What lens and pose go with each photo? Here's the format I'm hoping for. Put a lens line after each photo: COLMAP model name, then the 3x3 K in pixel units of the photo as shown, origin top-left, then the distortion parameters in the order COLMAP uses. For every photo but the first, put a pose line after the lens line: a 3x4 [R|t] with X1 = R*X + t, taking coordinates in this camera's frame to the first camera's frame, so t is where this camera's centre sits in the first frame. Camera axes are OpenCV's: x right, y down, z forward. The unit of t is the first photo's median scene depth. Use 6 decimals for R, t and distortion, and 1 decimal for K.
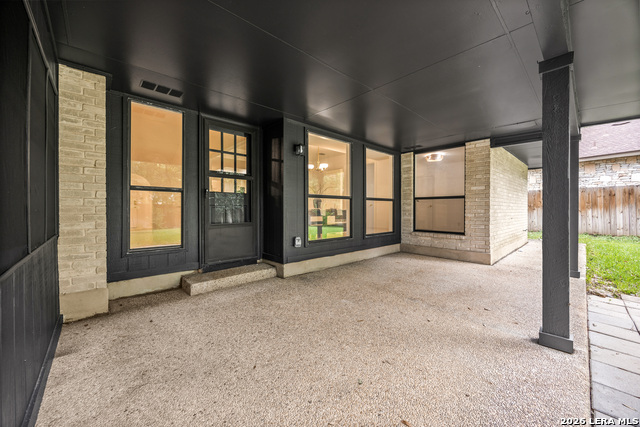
lens RADIAL K [[252.3, 0, 331.4], [0, 252.3, 211.8], [0, 0, 1]] dist [-0.001536, -0.000130]
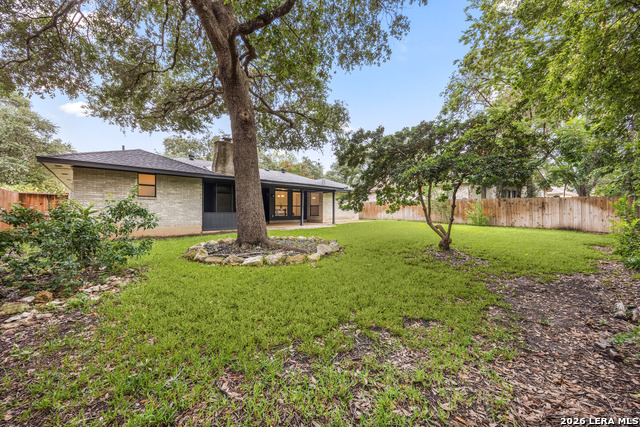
lens RADIAL K [[252.3, 0, 322.1], [0, 252.3, 211.7], [0, 0, 1]] dist [-0.001536, -0.000130]
pose [[0.999870, 0.006758, 0.014650, 0.646408], [-0.006673, 0.999961, -0.005812, 0.062750], [-0.014689, 0.005713, 0.999876, -3.365846]]
